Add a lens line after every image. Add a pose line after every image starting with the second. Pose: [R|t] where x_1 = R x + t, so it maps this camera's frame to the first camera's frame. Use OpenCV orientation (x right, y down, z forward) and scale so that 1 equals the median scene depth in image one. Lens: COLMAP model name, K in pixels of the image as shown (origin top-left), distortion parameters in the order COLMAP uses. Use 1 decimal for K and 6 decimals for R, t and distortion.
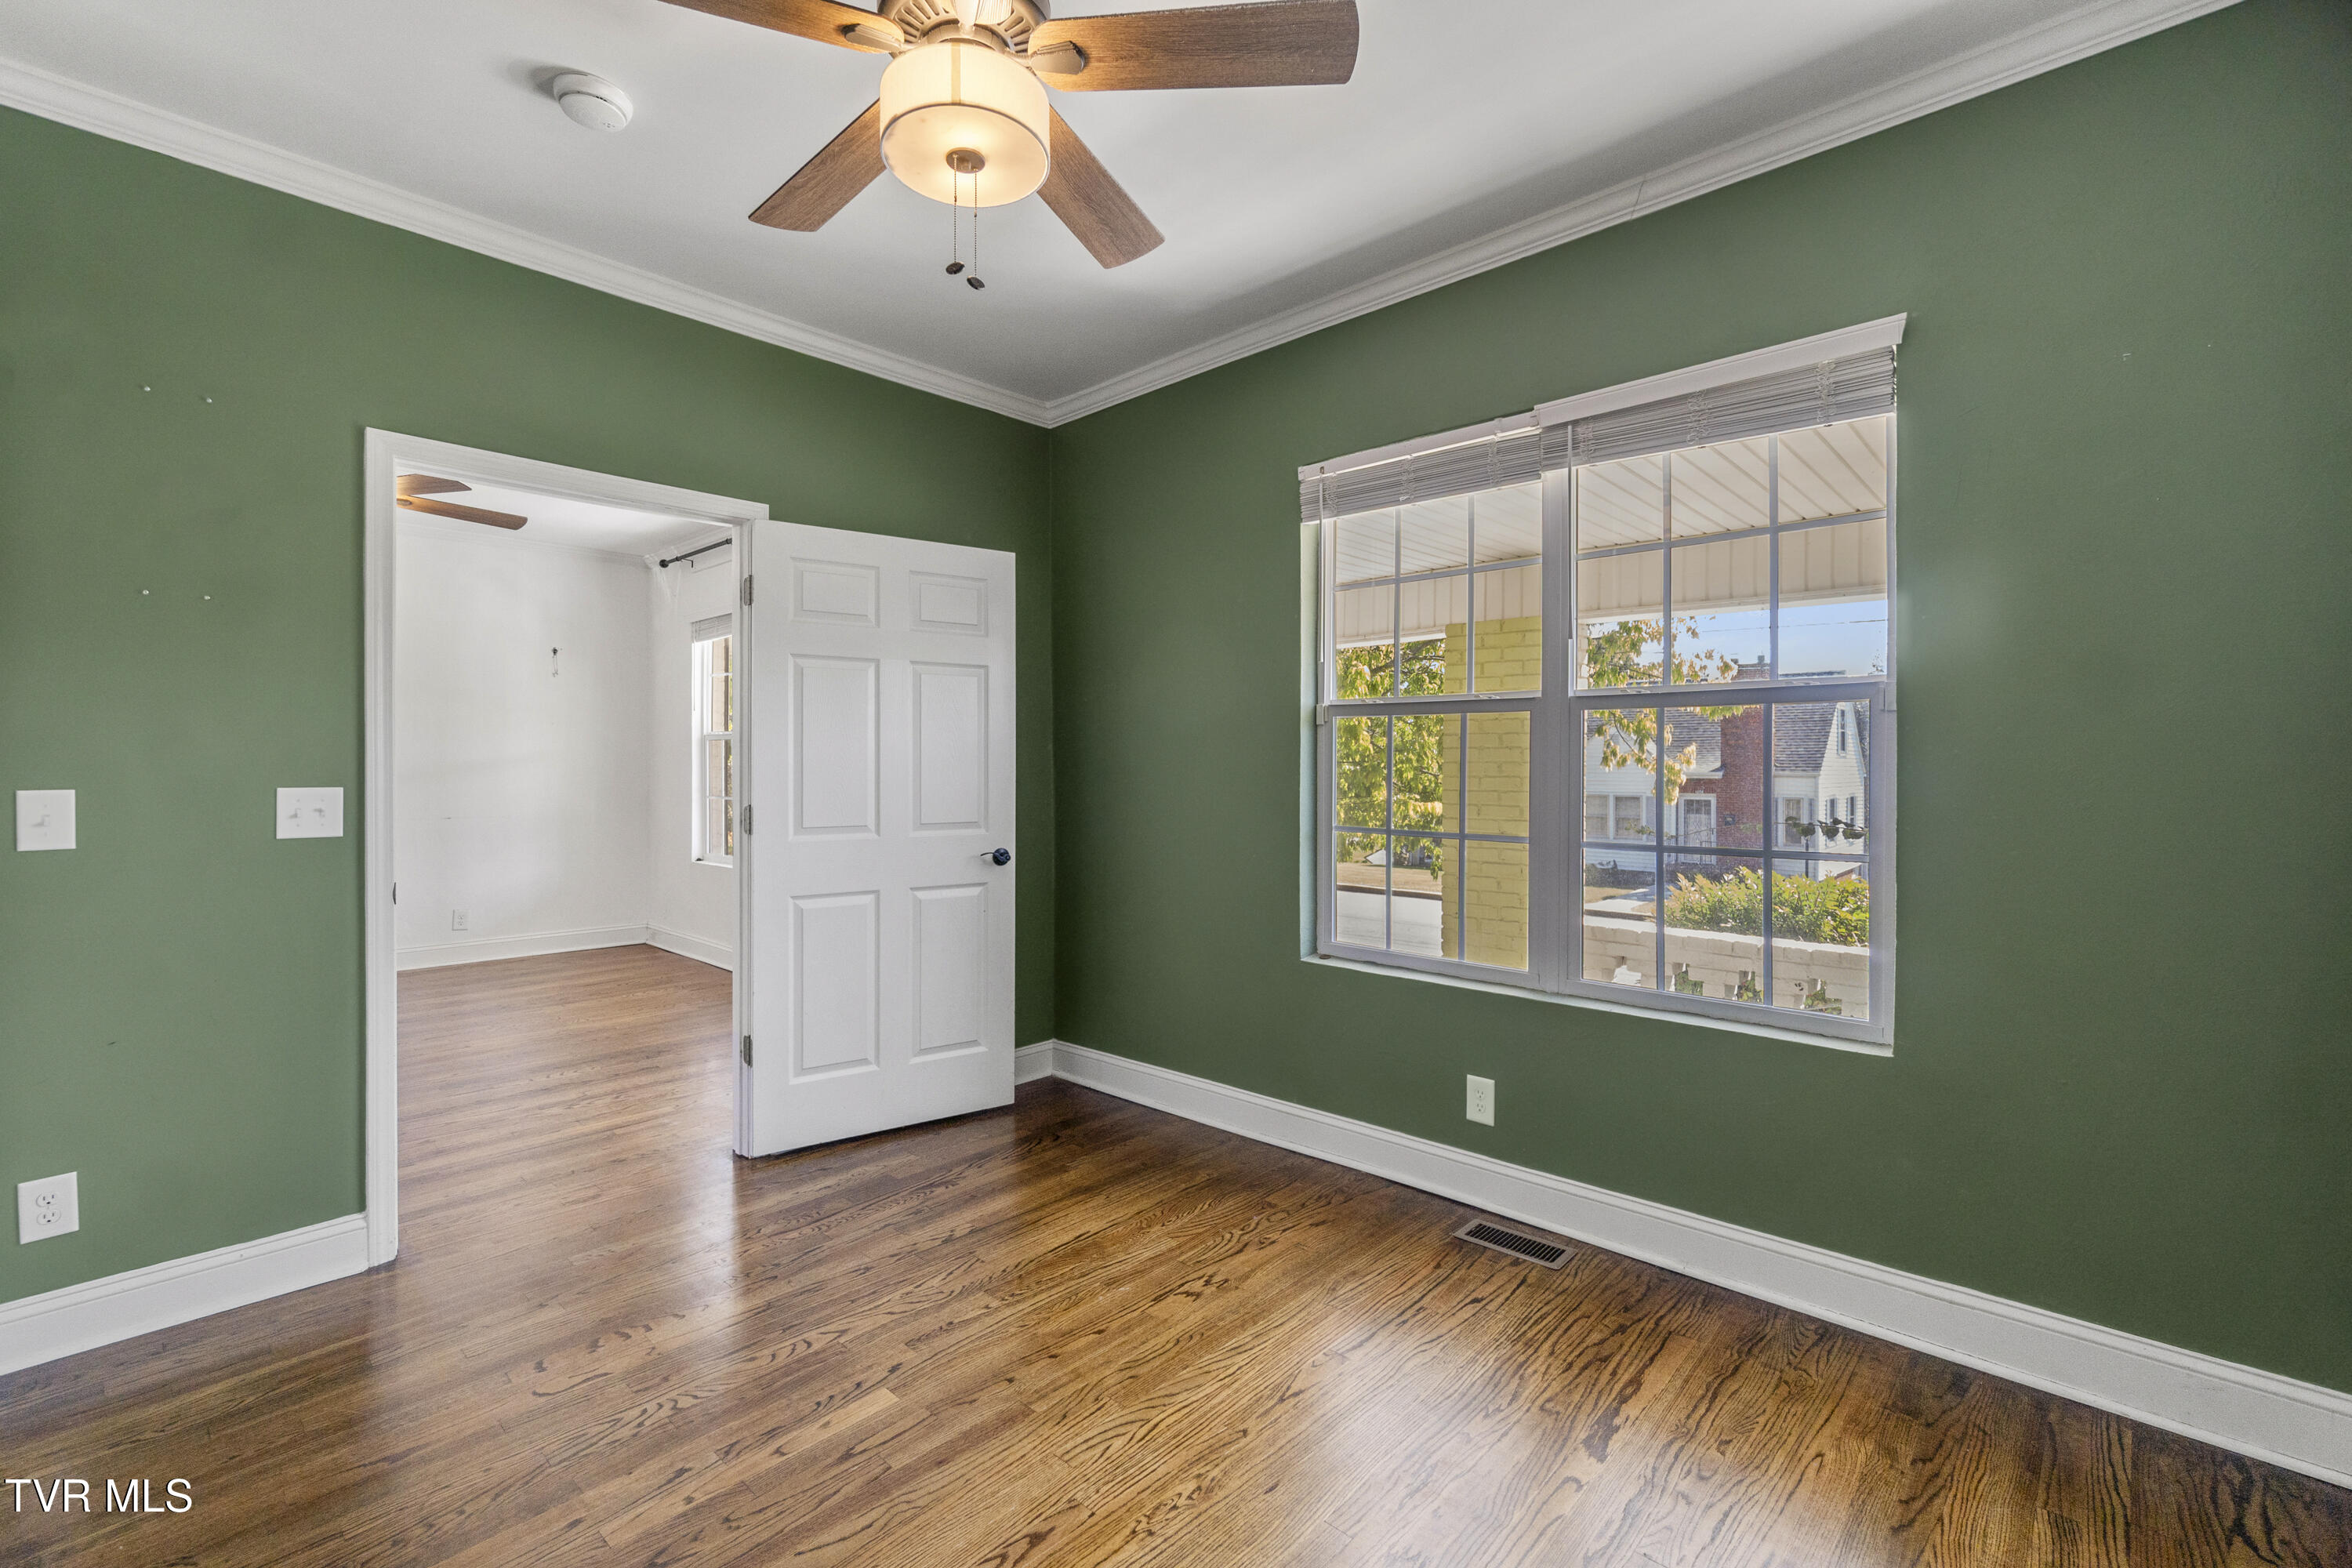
lens RADIAL K [[1021.9, 0, 1171.4], [0, 1021.9, 787.1], [0, 0, 1]] dist [-0.001346, 0.000096]
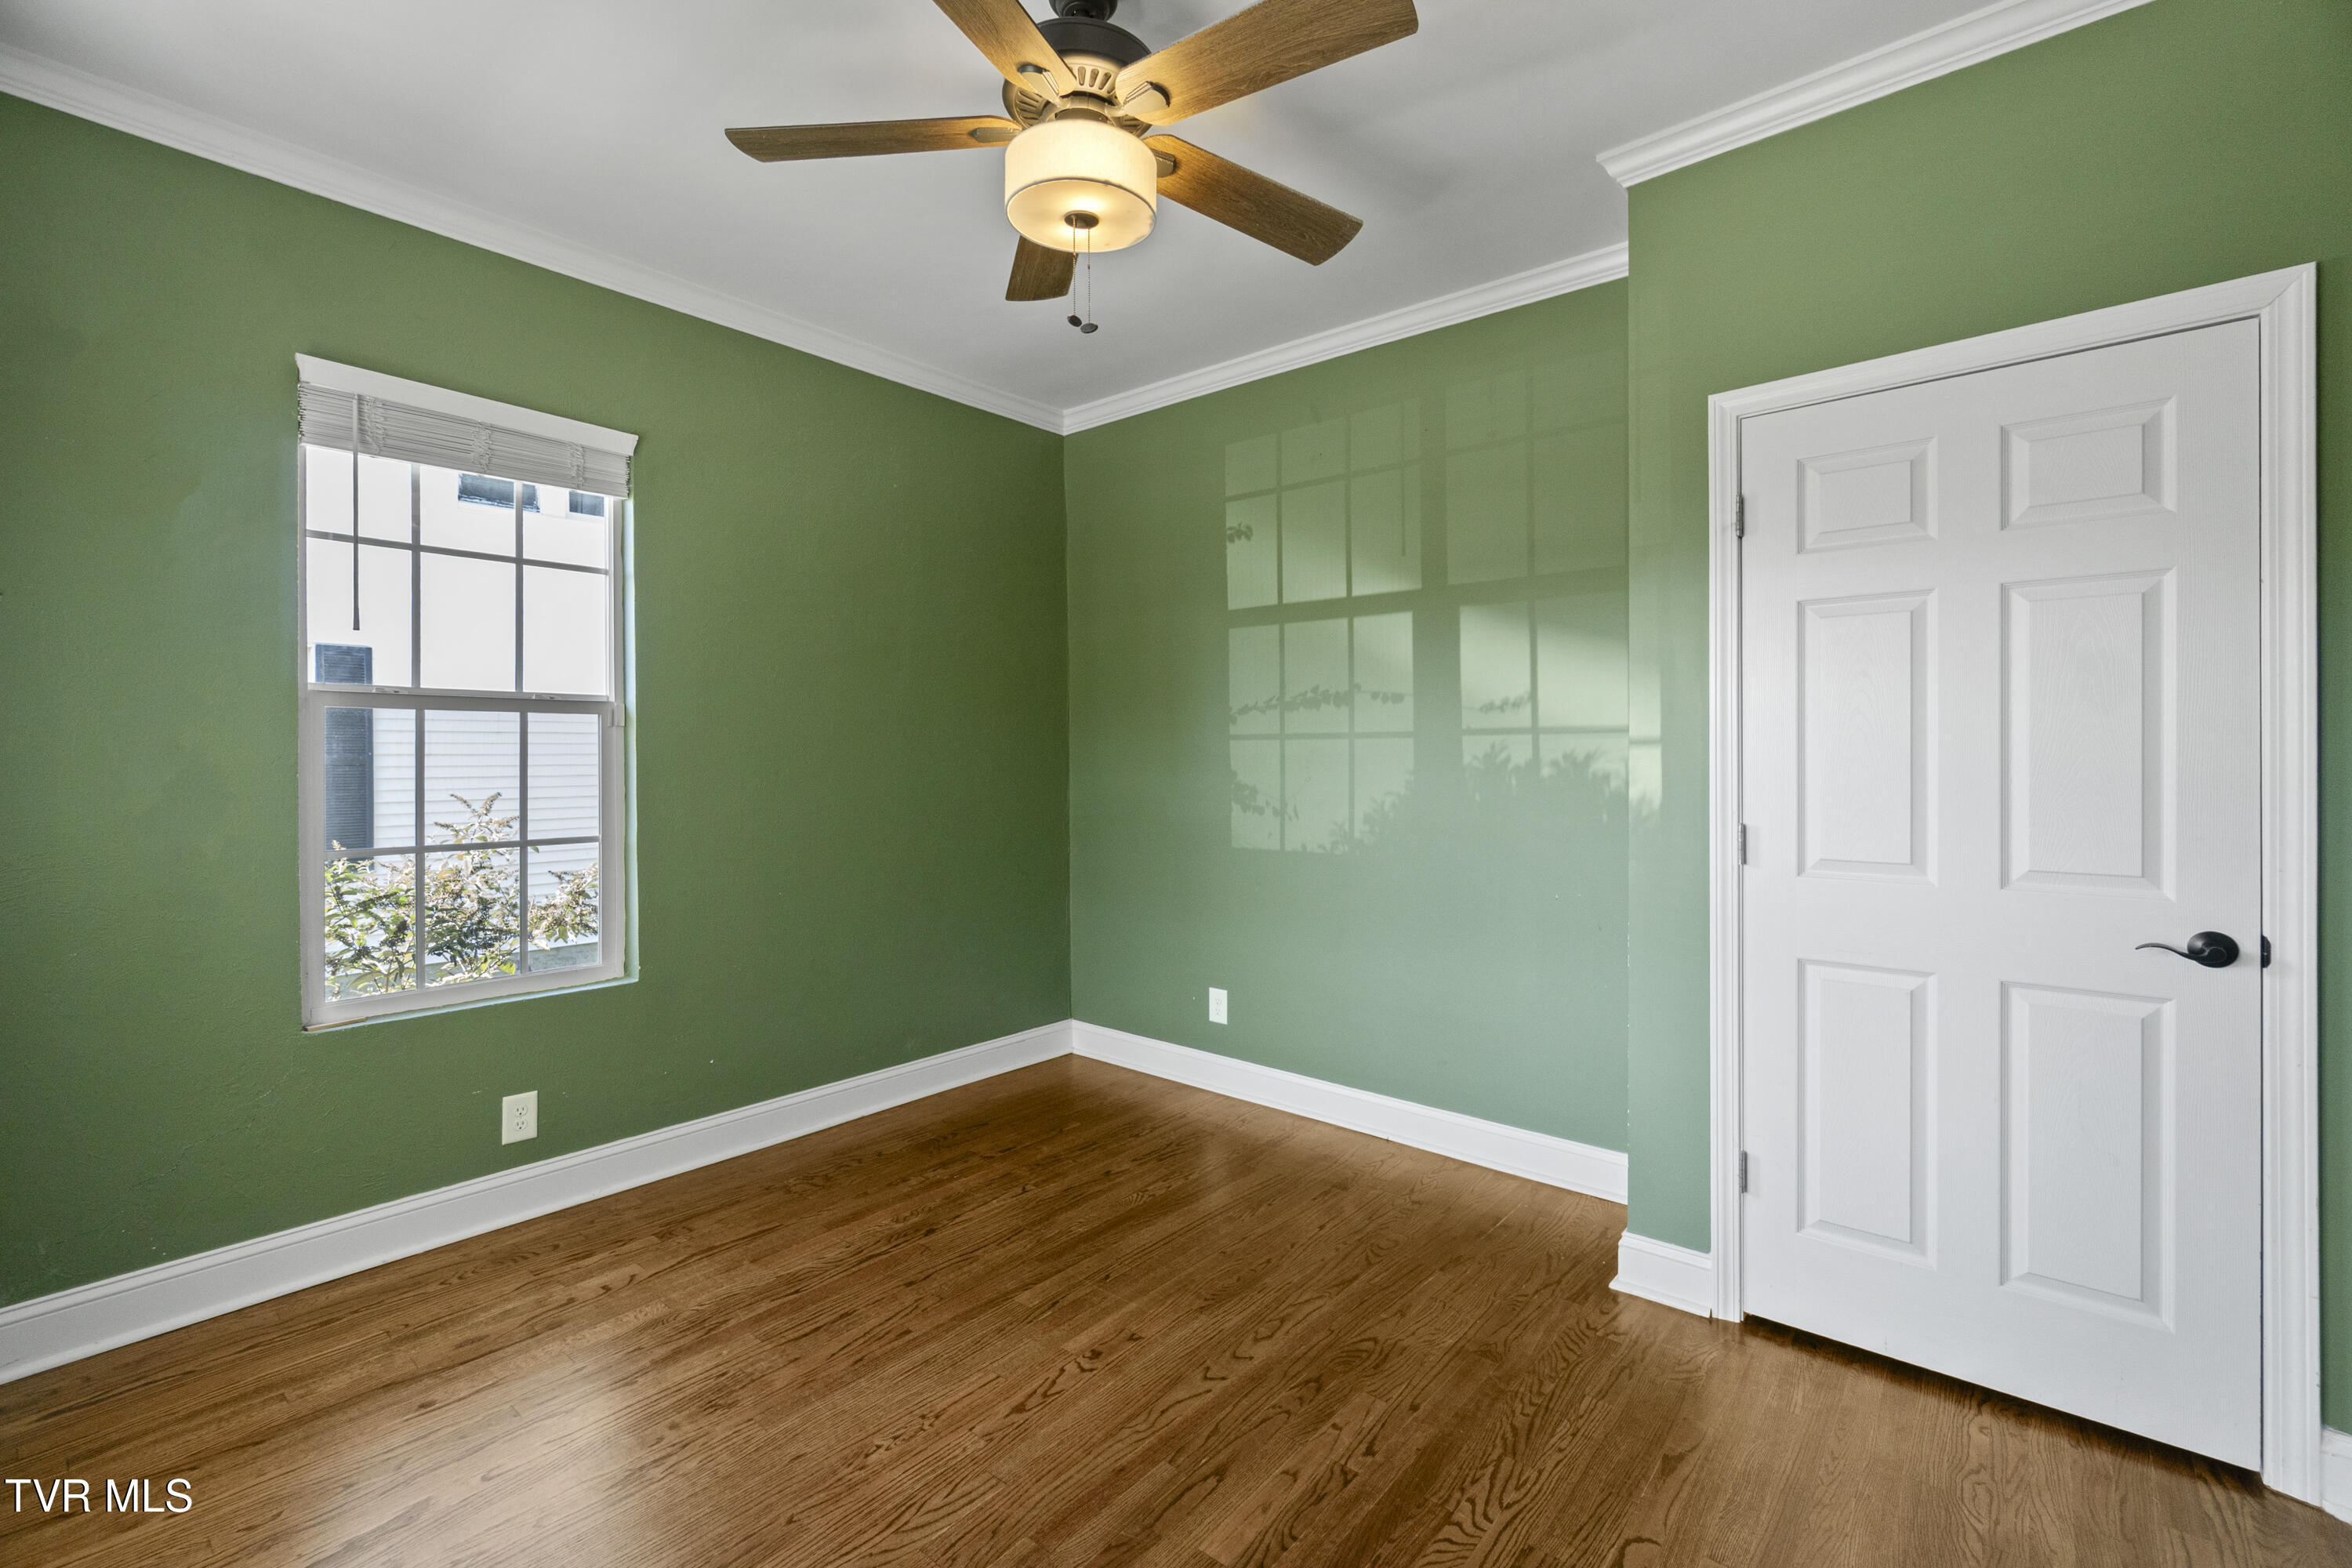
lens RADIAL K [[1017.2, 0, 1183.7], [0, 1017.2, 774.9], [0, 0, 1]] dist [-0.002376, -0.000281]
pose [[-0.997640, 0.006294, -0.068376, -0.196381], [0.003717, 0.999280, 0.037760, -0.045514], [0.068564, 0.037417, -0.996945, 1.726893]]
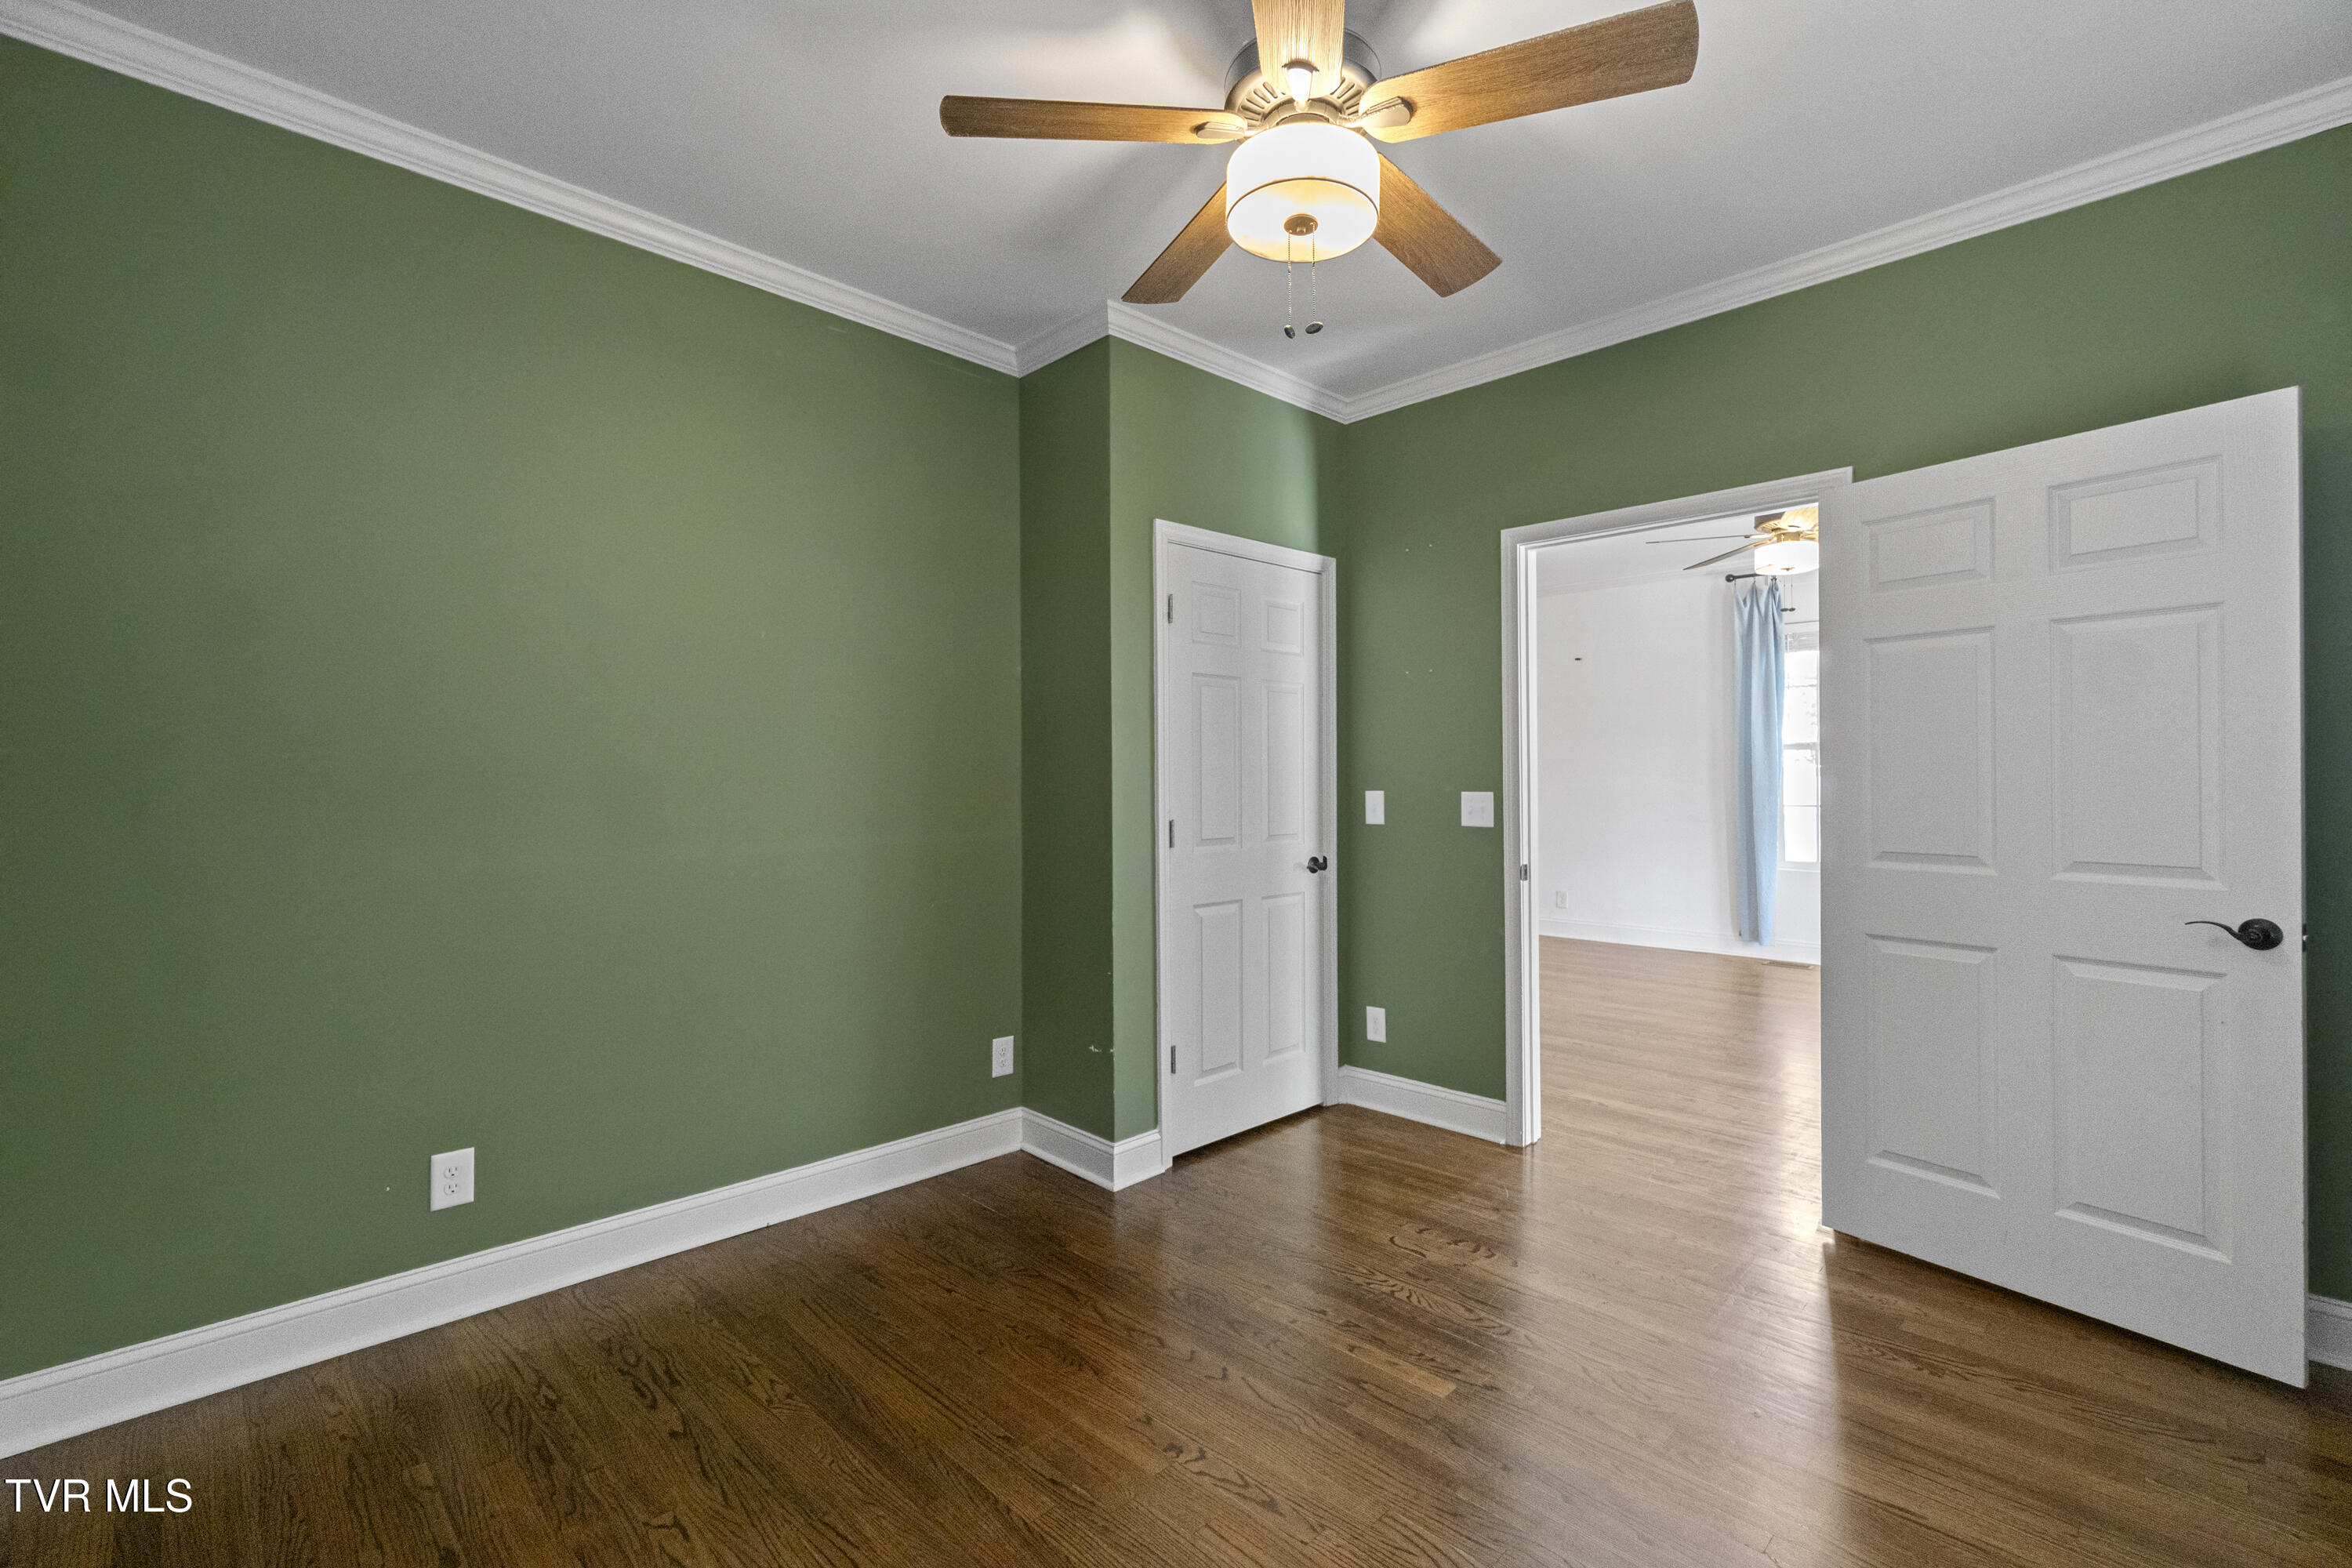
lens RADIAL K [[1021.9, 0, 1171.4], [0, 1021.9, 787.1], [0, 0, 1]] dist [-0.001346, 0.000096]
pose [[-0.033074, 0.007880, -0.999422, 0.732648], [-0.015175, 0.999850, 0.008385, -0.014014], [0.999338, 0.015444, -0.032950, 0.729190]]
